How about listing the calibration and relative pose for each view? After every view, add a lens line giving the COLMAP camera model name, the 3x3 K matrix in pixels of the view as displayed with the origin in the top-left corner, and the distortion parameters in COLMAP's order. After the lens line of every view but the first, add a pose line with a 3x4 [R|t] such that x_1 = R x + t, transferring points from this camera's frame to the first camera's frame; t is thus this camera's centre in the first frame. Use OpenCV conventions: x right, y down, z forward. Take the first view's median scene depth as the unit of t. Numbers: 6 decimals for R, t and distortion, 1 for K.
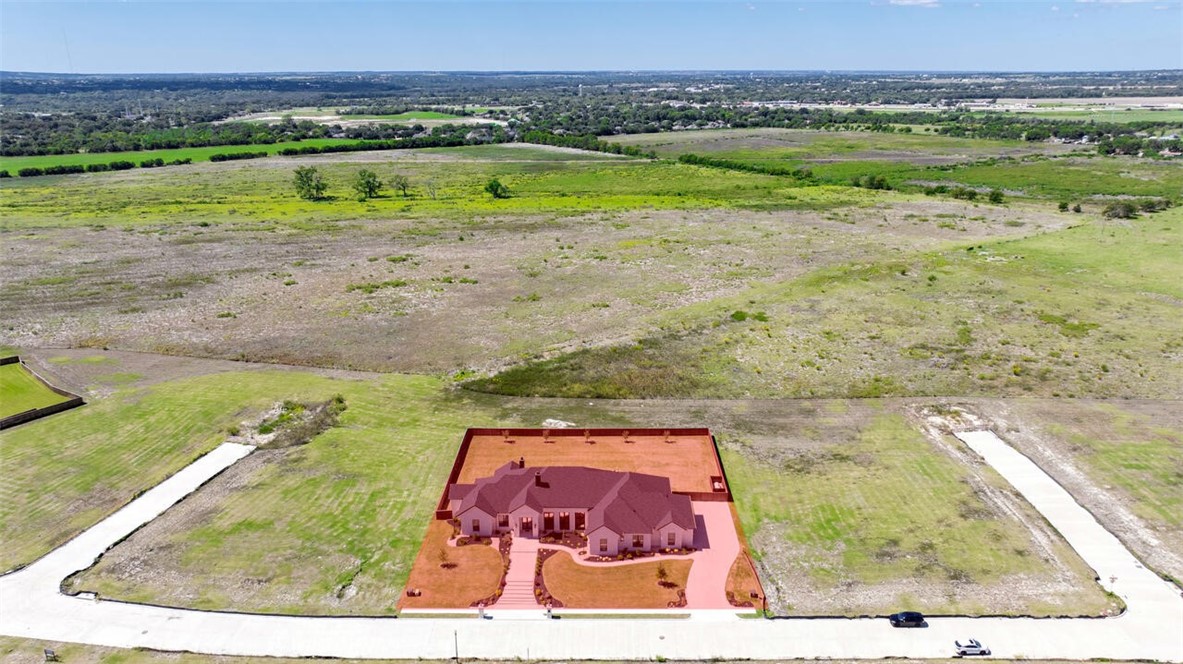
lens RADIAL K [[829.6, 0, 592.7], [0, 829.6, 329.2], [0, 0, 1]] dist [-0.019105, 0.001661]
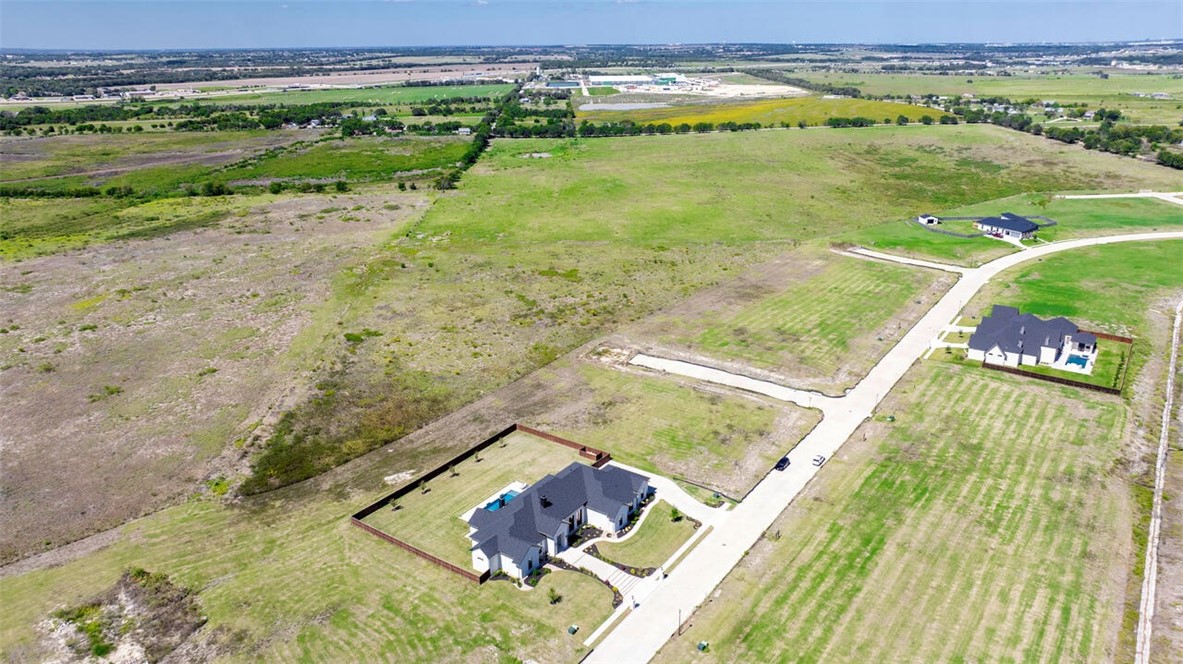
lens RADIAL K [[829.6, 0, 591.9], [0, 829.6, 332.3], [0, 0, 1]] dist [-0.019105, 0.001661]
pose [[0.561536, -0.276443, 0.779908, -0.871083], [0.254942, 0.954491, 0.154766, -0.201574], [-0.787199, 0.111925, 0.606458, 0.250814]]
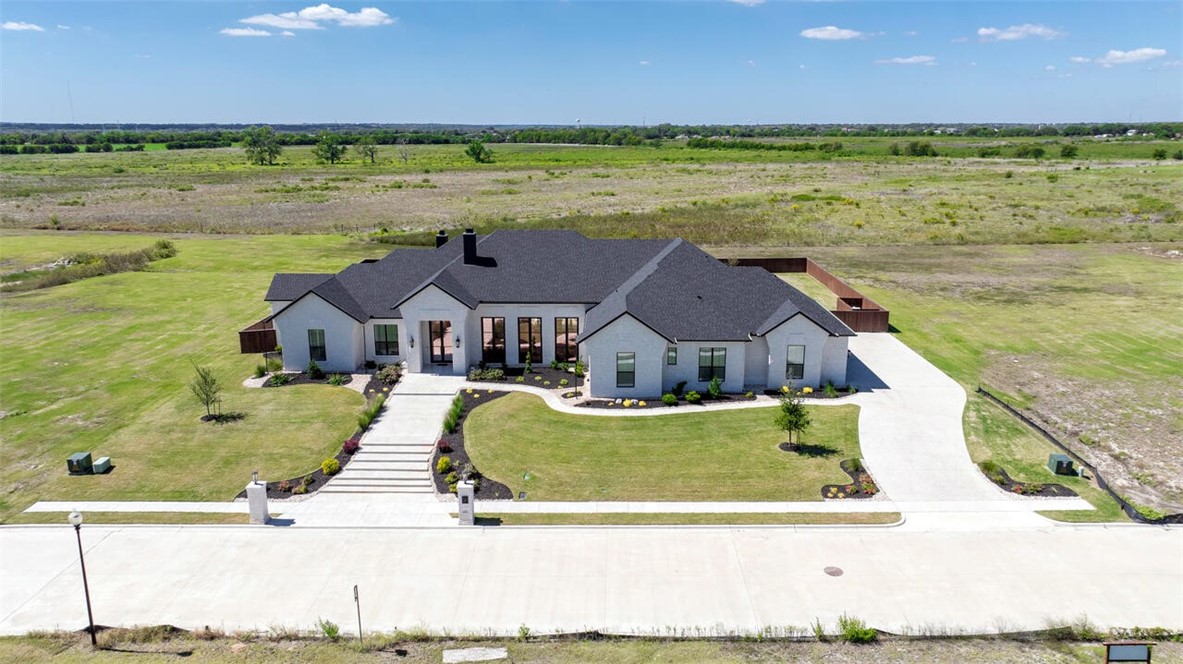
lens RADIAL K [[829.6, 0, 592.6], [0, 829.6, 333.5], [0, 0, 1]] dist [-0.019105, 0.001661]
pose [[0.999992, 0.001900, 0.003497, -0.003801], [-0.001690, 0.998245, -0.059201, 0.260009], [-0.003603, 0.059195, 0.998240, 0.594247]]
